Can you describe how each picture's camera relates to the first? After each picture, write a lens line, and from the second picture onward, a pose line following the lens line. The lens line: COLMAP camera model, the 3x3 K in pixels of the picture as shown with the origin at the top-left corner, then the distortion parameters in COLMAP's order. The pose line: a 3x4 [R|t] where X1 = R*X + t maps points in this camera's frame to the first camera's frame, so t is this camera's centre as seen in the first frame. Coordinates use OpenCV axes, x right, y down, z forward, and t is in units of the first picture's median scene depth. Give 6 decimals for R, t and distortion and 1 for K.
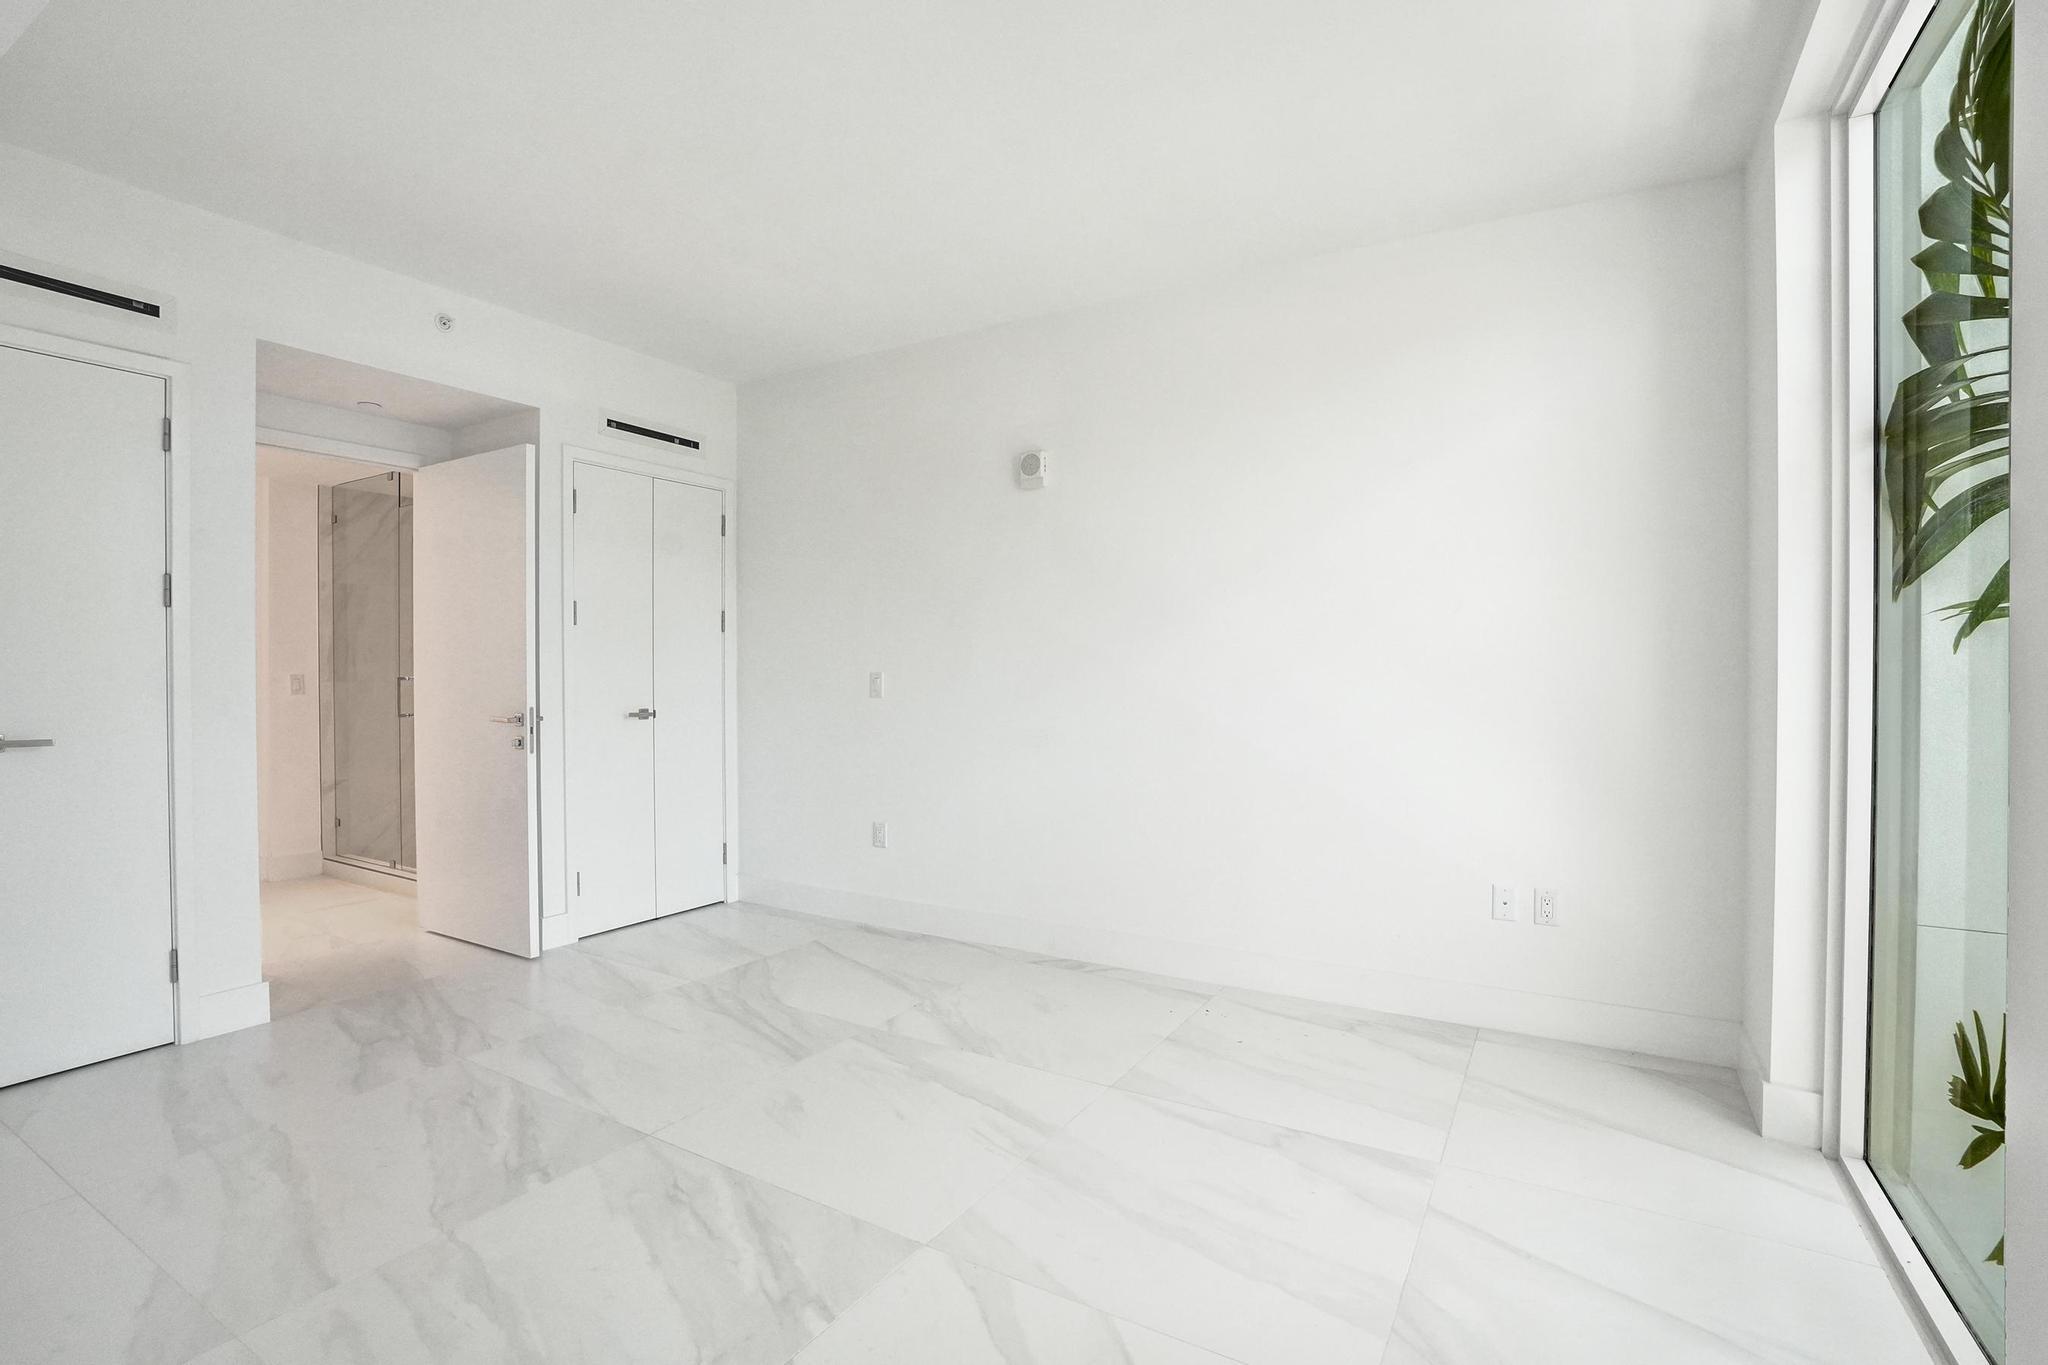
lens RADIAL K [[949.0, 0, 1020.2], [0, 949.0, 683.9], [0, 0, 1]] dist [-0.061670, 0.019941]
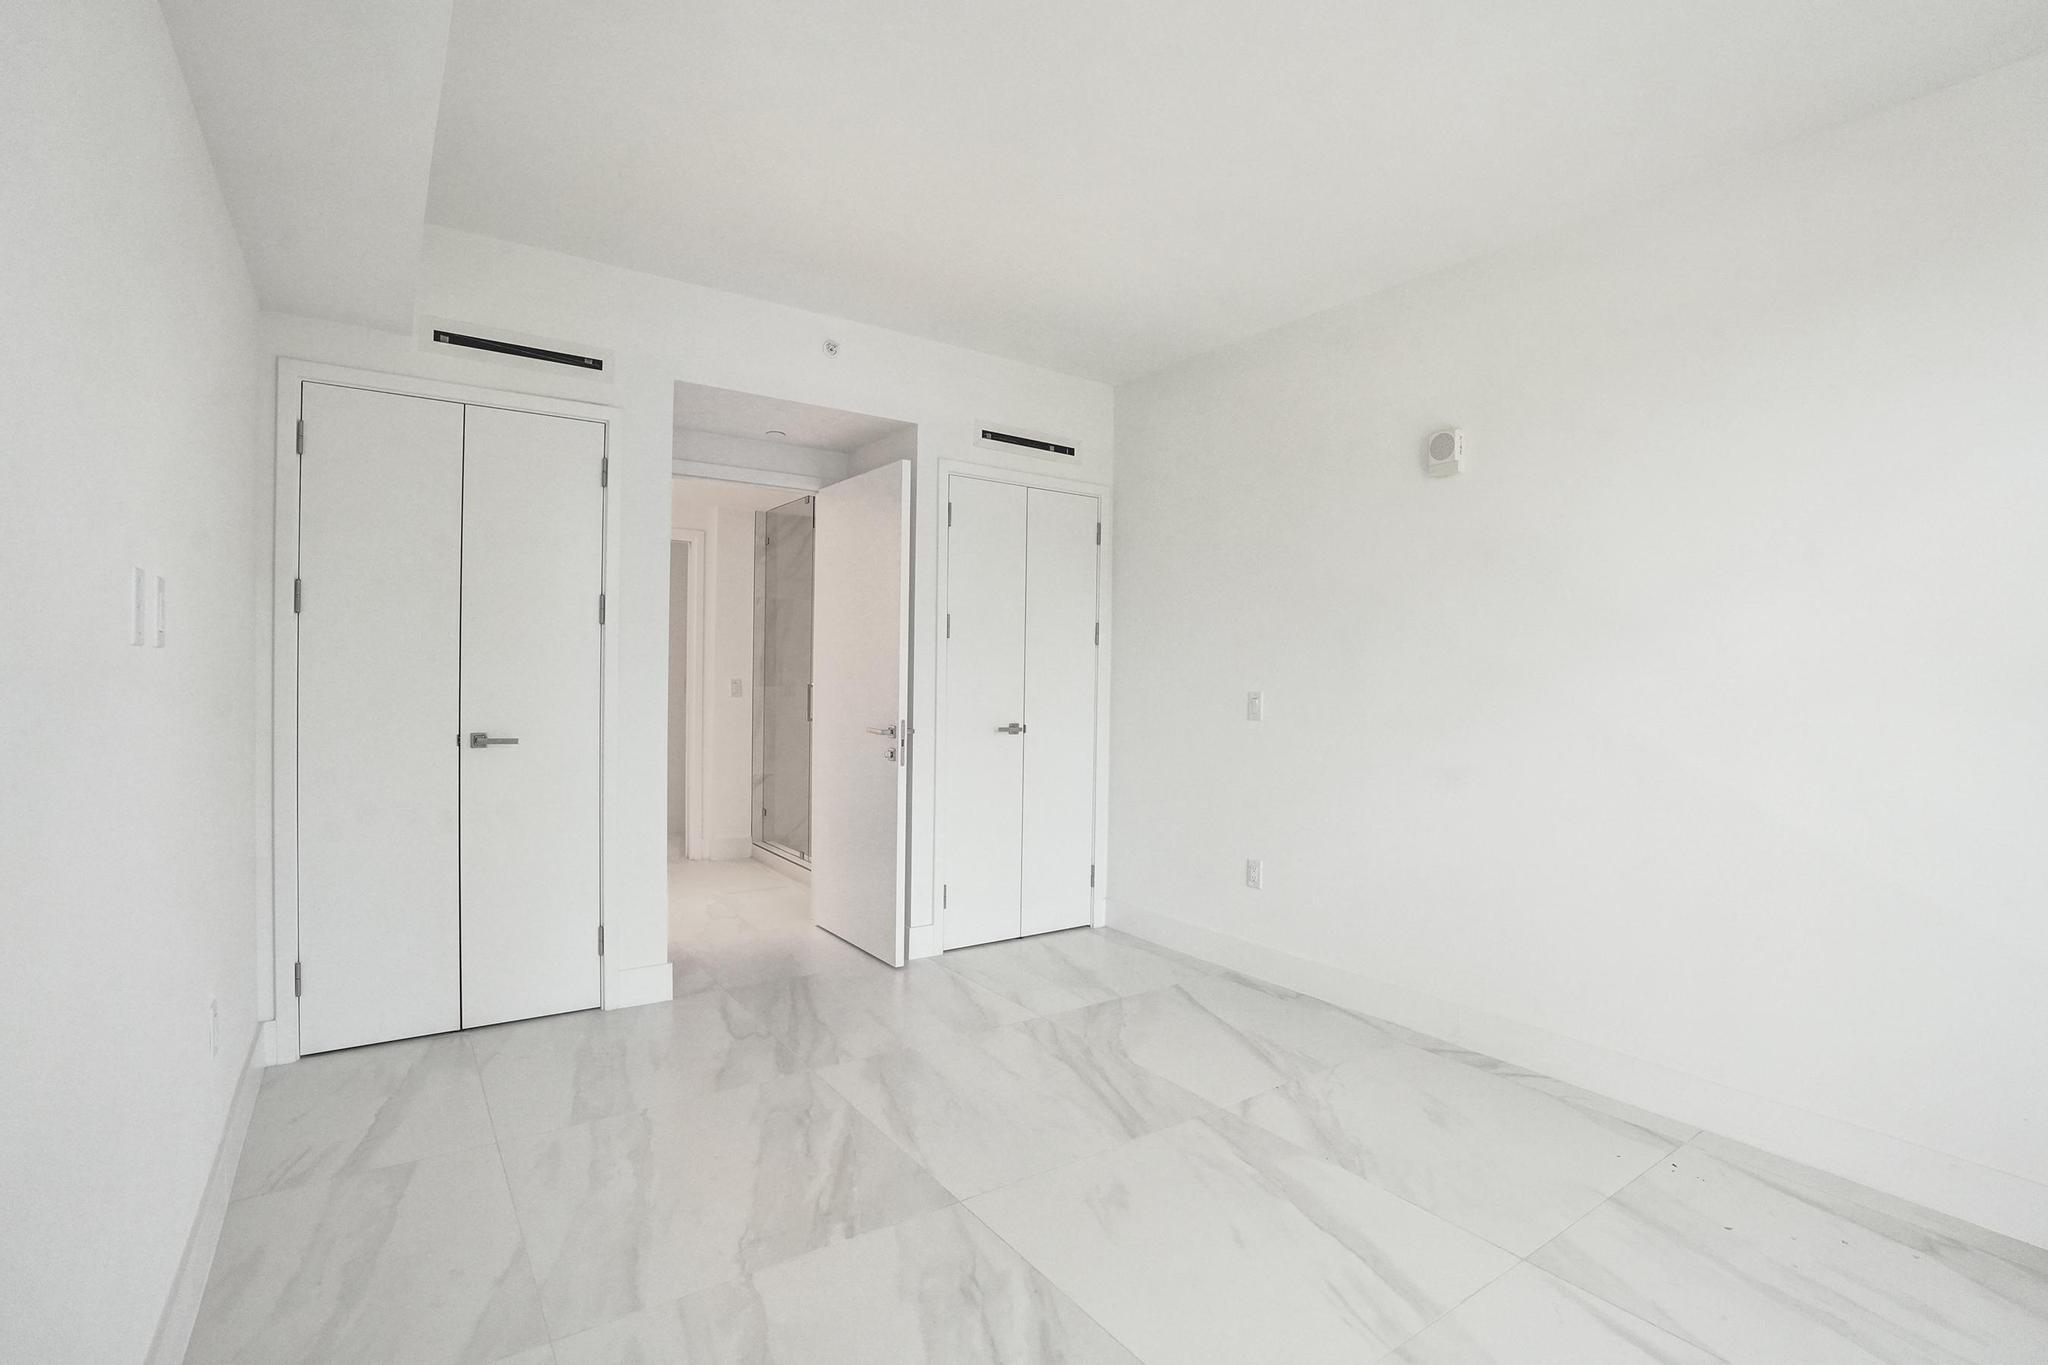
lens RADIAL K [[949.0, 0, 1027.5], [0, 949.0, 683.2], [0, 0, 1]] dist [-0.061670, 0.019941]
pose [[0.914388, 0.020900, -0.404298, 0.014753], [-0.023362, 0.999726, -0.001158, -0.017071], [0.404164, 0.010504, 0.914626, 0.116218]]
